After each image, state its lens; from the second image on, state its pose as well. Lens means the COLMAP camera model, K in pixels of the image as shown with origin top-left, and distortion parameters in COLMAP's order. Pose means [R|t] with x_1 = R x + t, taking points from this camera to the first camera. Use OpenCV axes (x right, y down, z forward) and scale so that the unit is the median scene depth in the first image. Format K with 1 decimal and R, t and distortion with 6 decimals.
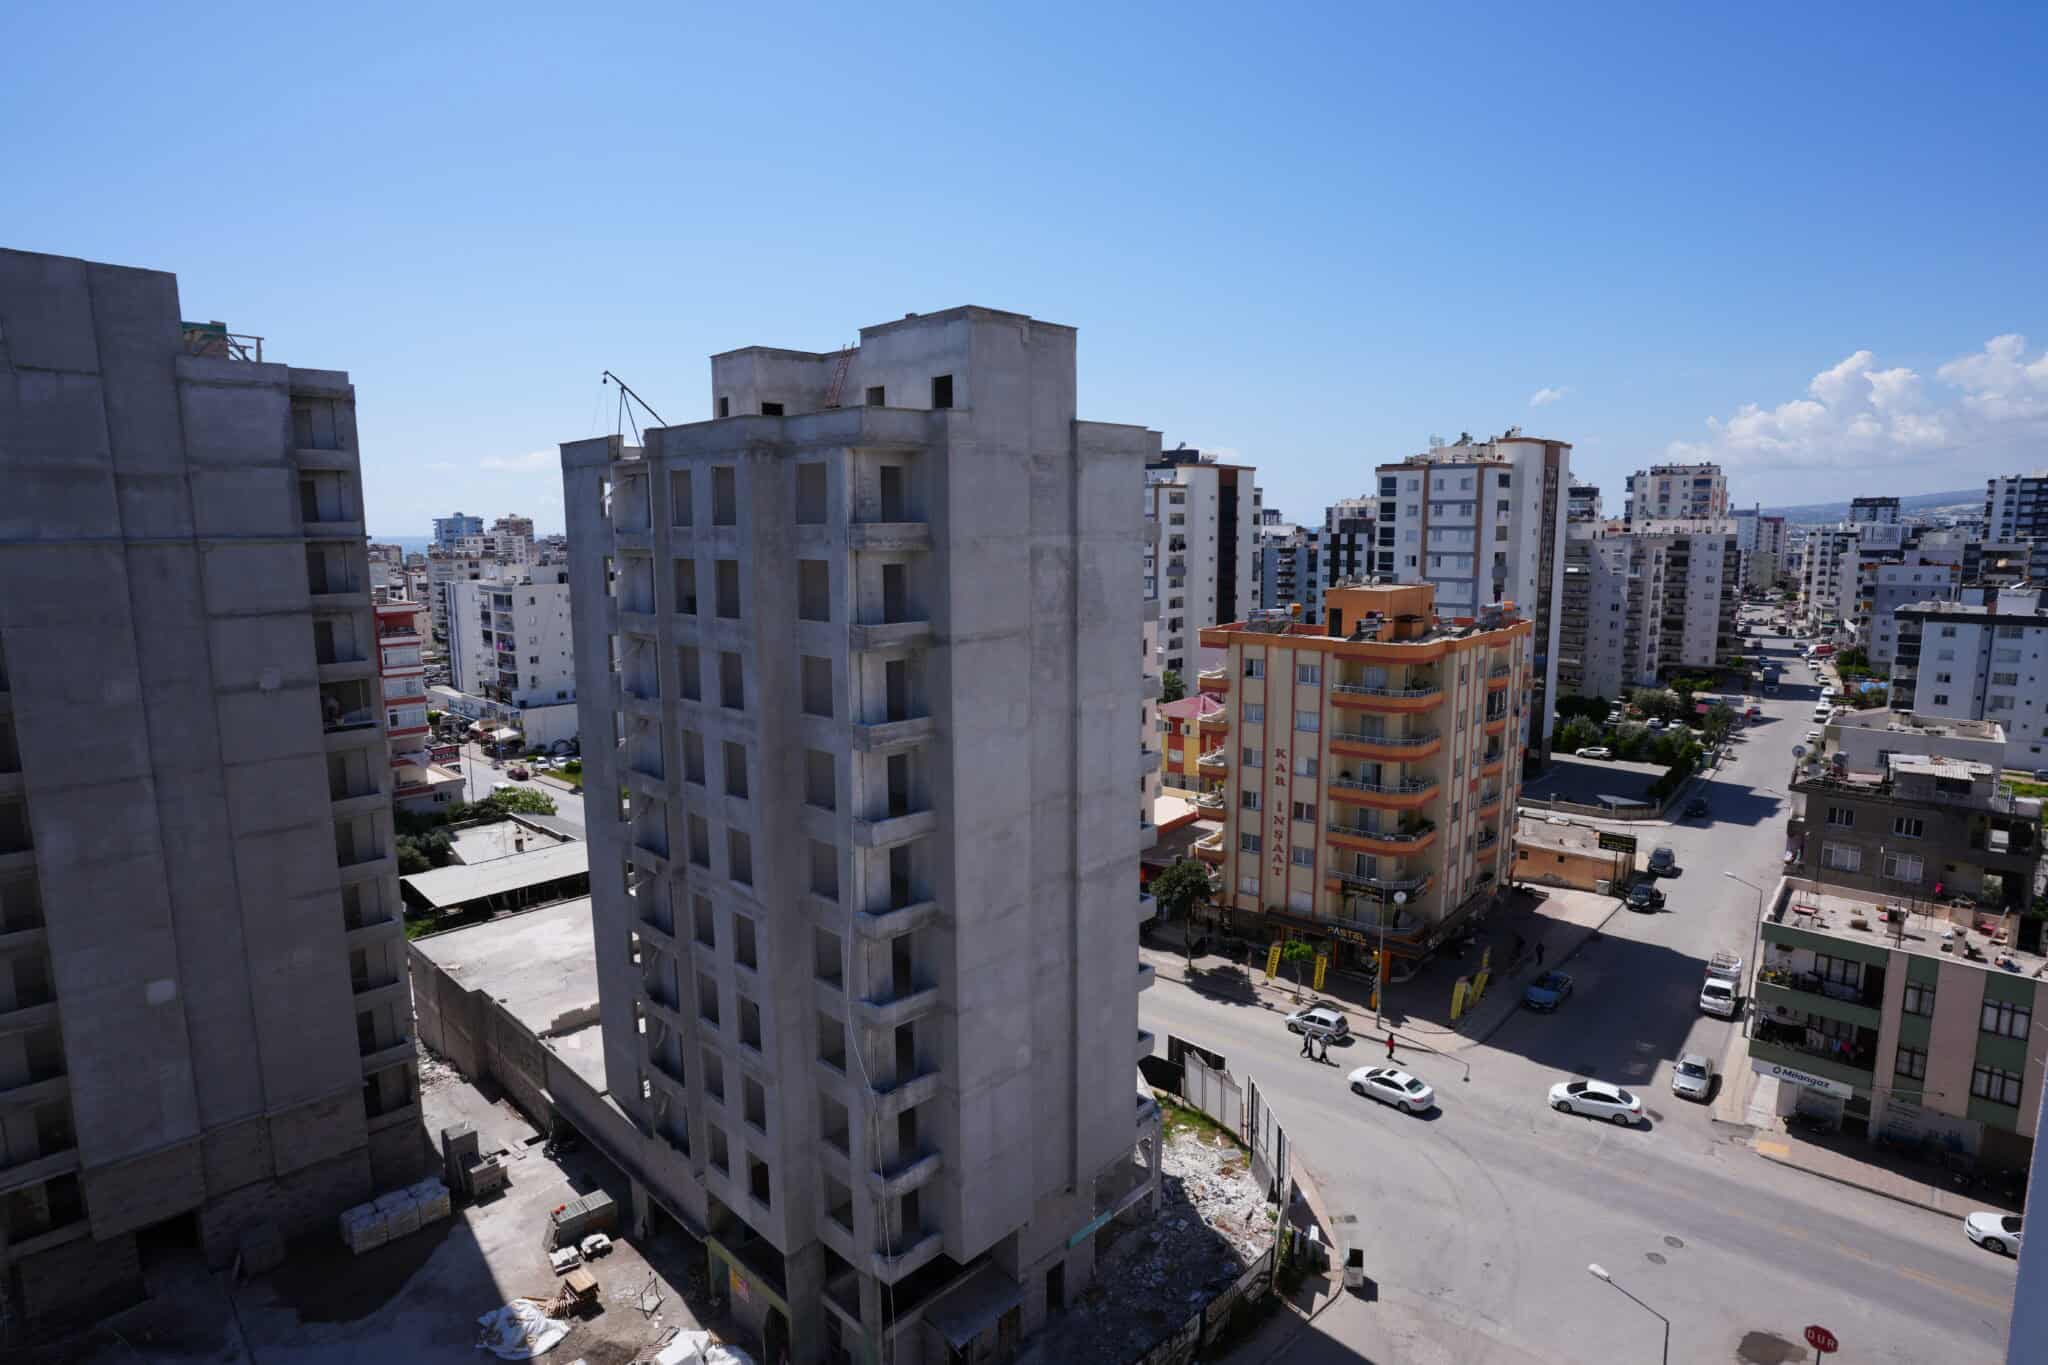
lens RADIAL K [[1069.5, 0, 1029.4], [0, 1069.5, 681.2], [0, 0, 1]] dist [-0.069755, 0.040620]
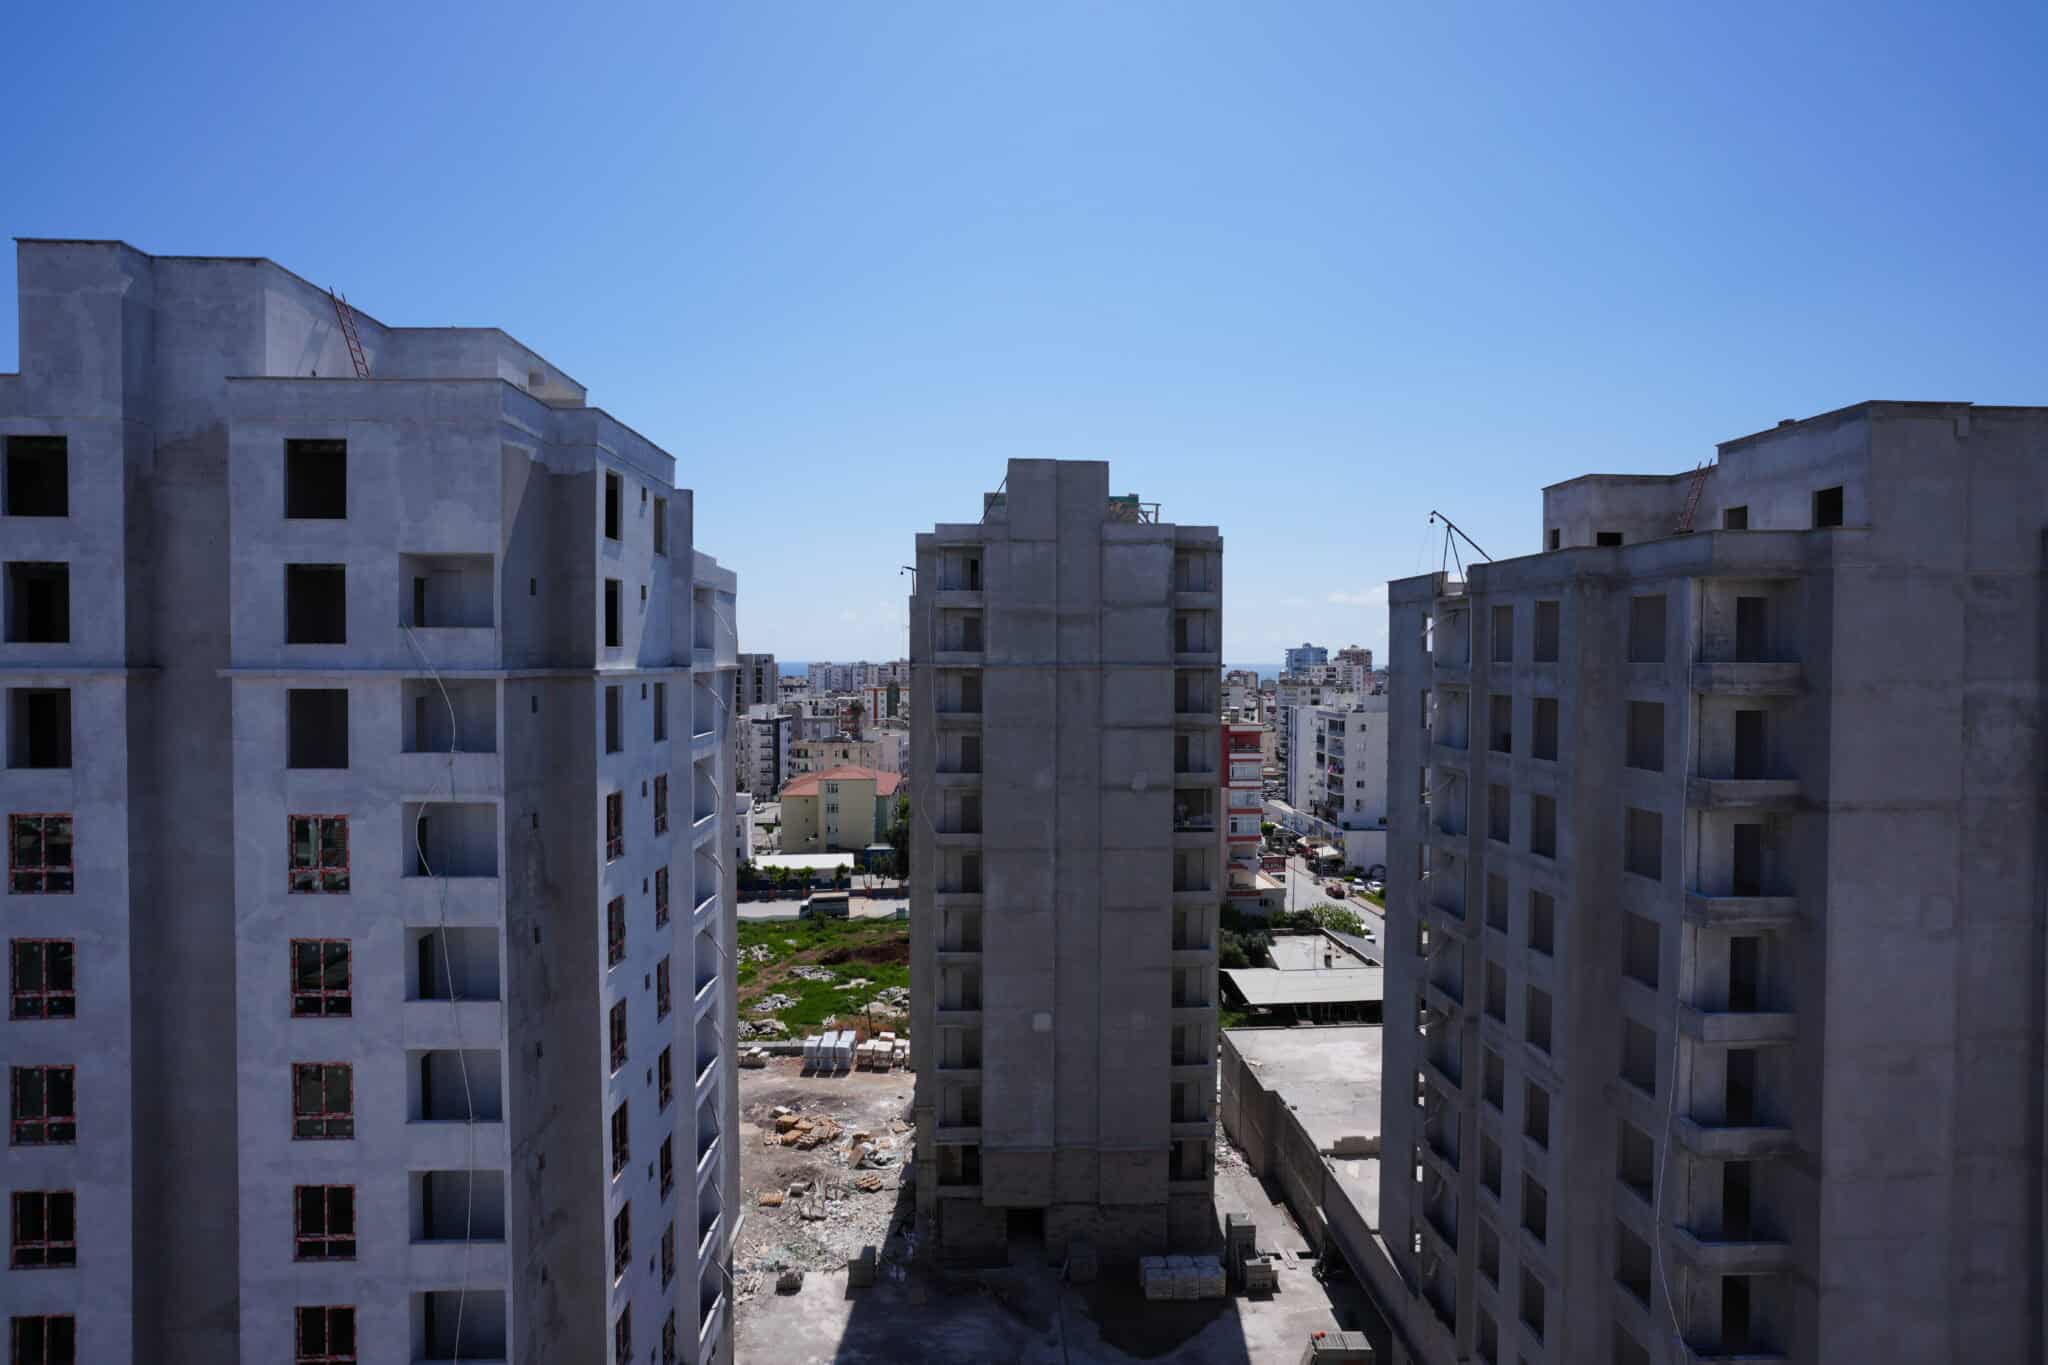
lens RADIAL K [[1069.5, 0, 1025.7], [0, 1069.5, 675.5], [0, 0, 1]] dist [-0.069755, 0.040620]
pose [[0.730719, 0.019908, -0.682388, 0.014062], [-0.107549, 0.990450, -0.086270, -0.002347], [0.674154, 0.136429, 0.725881, 0.000614]]
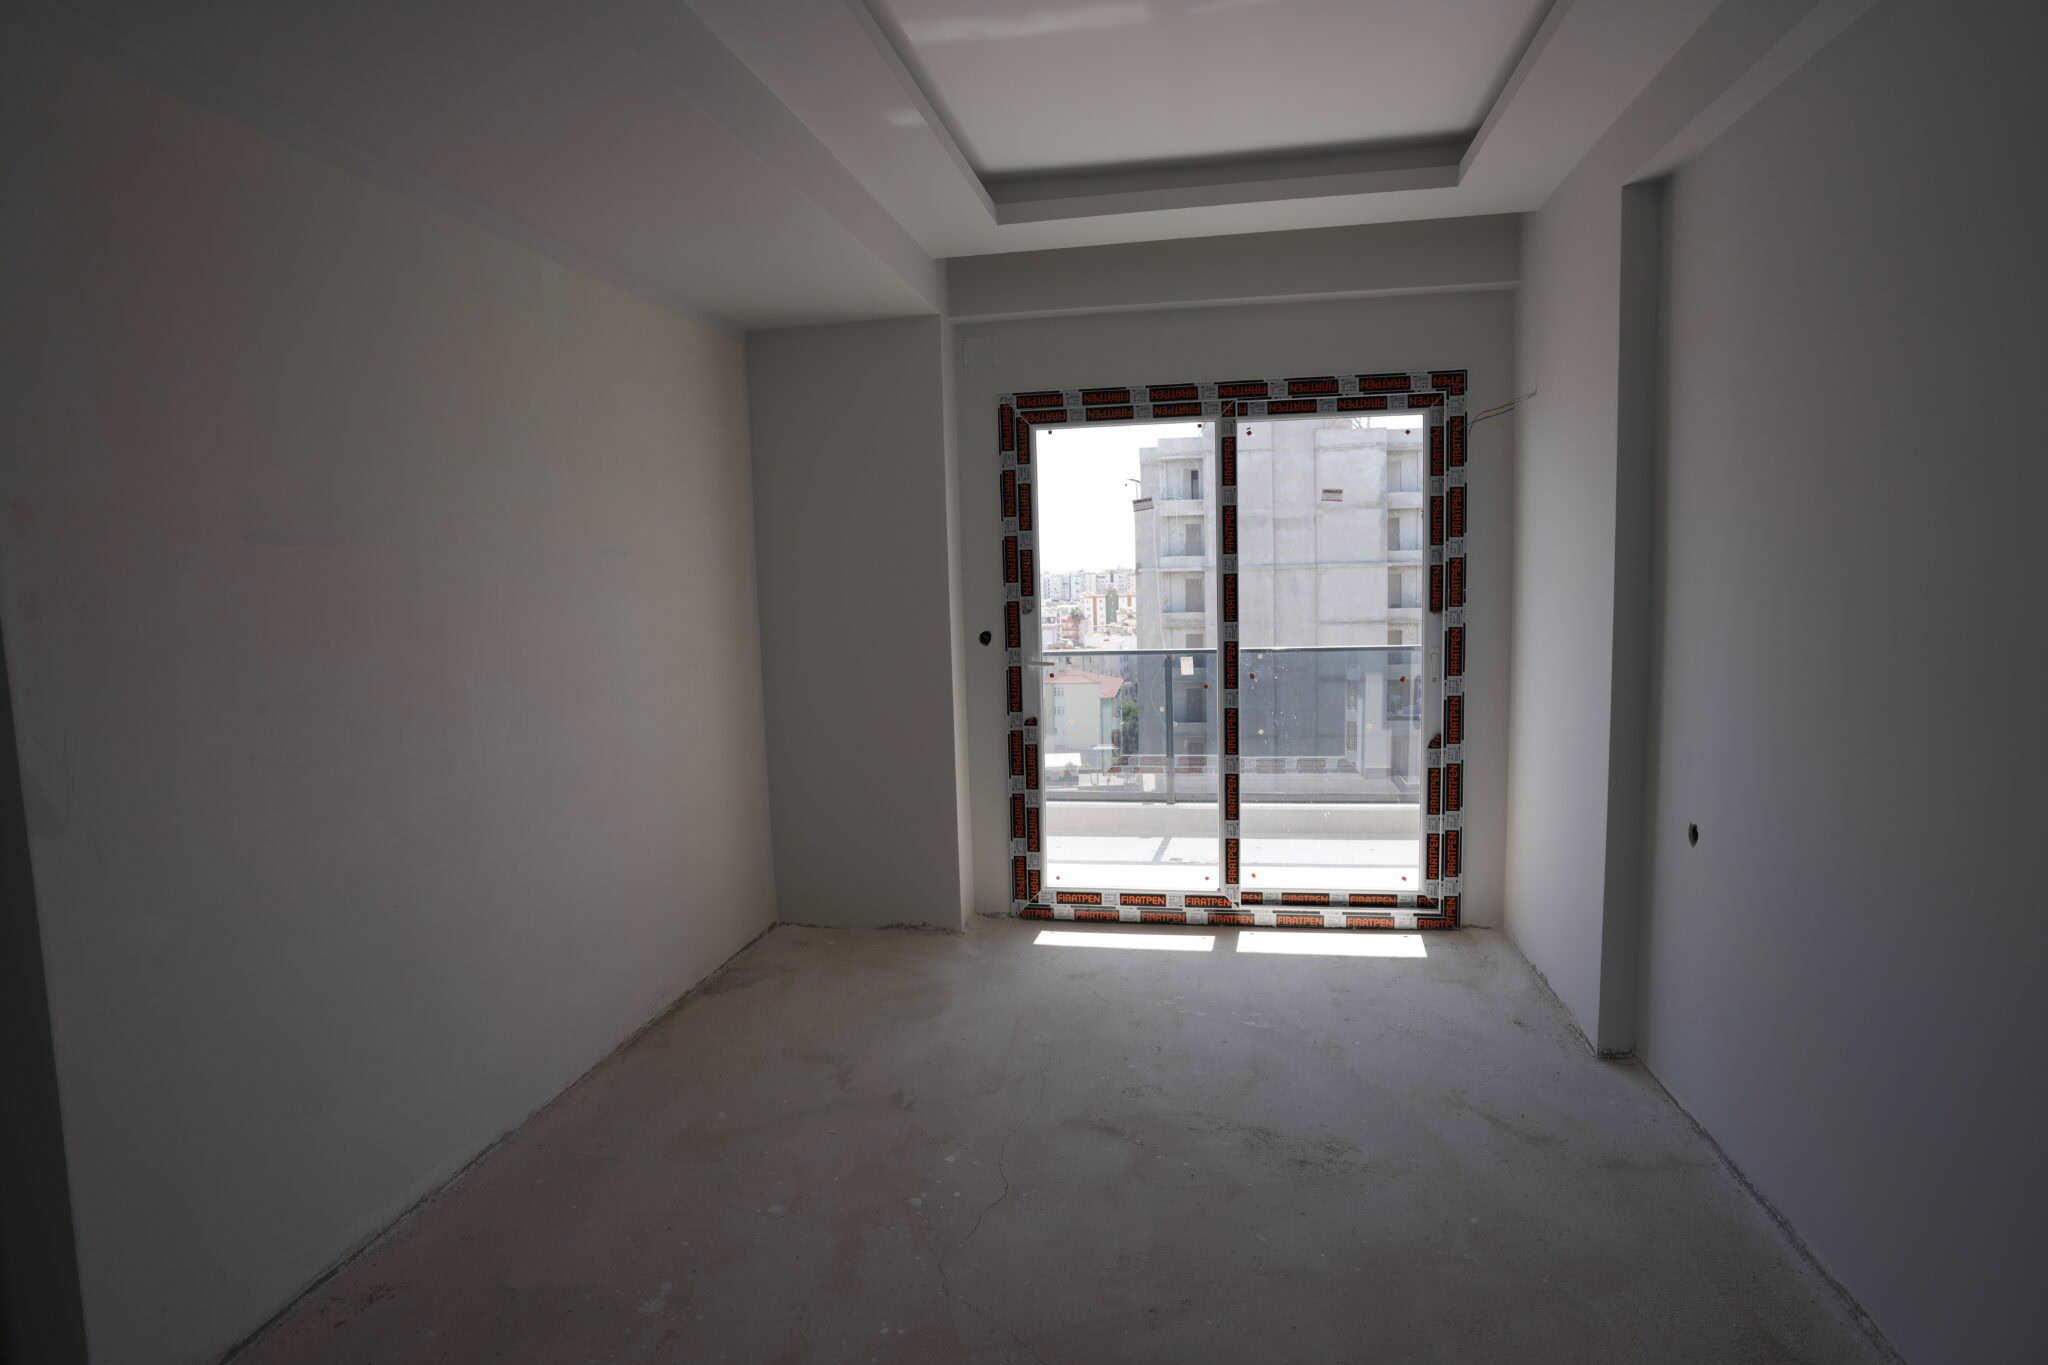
lens RADIAL K [[1069.5, 0, 1014.3], [0, 1069.5, 691.2], [0, 0, 1]] dist [-0.069755, 0.040620]
pose [[0.570950, 0.082044, -0.816875, 0.109436], [-0.091508, 0.995154, 0.035990, 0.012480], [0.815869, 0.054202, 0.575691, -0.100104]]
